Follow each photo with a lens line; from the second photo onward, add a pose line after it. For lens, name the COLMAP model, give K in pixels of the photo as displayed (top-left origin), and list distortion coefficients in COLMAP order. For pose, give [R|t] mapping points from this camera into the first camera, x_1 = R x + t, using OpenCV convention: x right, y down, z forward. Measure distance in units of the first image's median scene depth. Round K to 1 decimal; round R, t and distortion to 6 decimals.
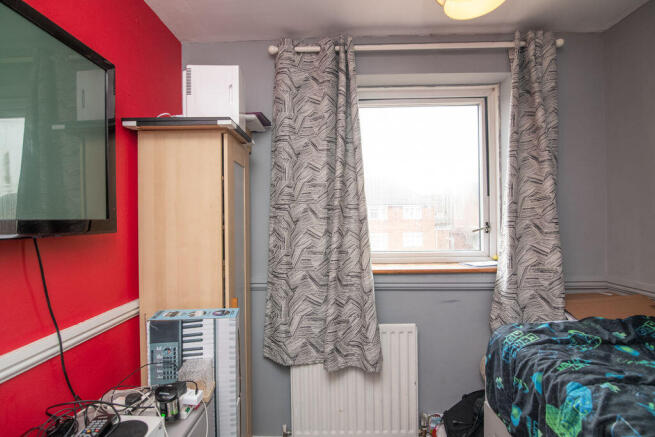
lens RADIAL K [[297.4, 0, 327.5], [0, 297.4, 218.5], [0, 0, 1]] dist [-0.019082, 0.000159]
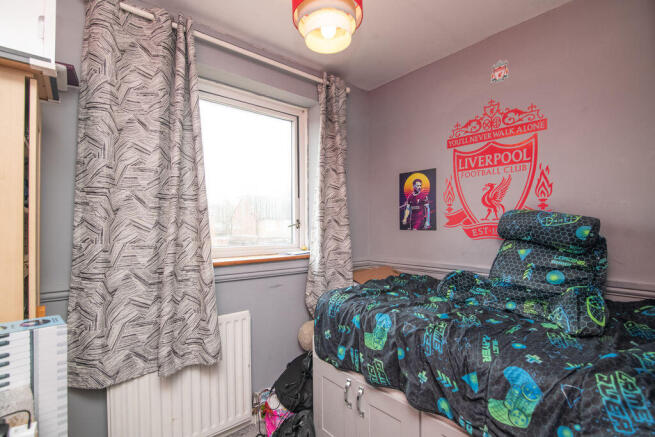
lens RADIAL K [[303.0, 0, 325.8], [0, 303.0, 225.9], [0, 0, 1]] dist [-0.020267, 0.000865]
pose [[0.754105, 0.011398, 0.656655, -0.221559], [-0.004073, 0.999911, -0.012679, 0.063748], [-0.656741, 0.006887, 0.754084, -0.013085]]
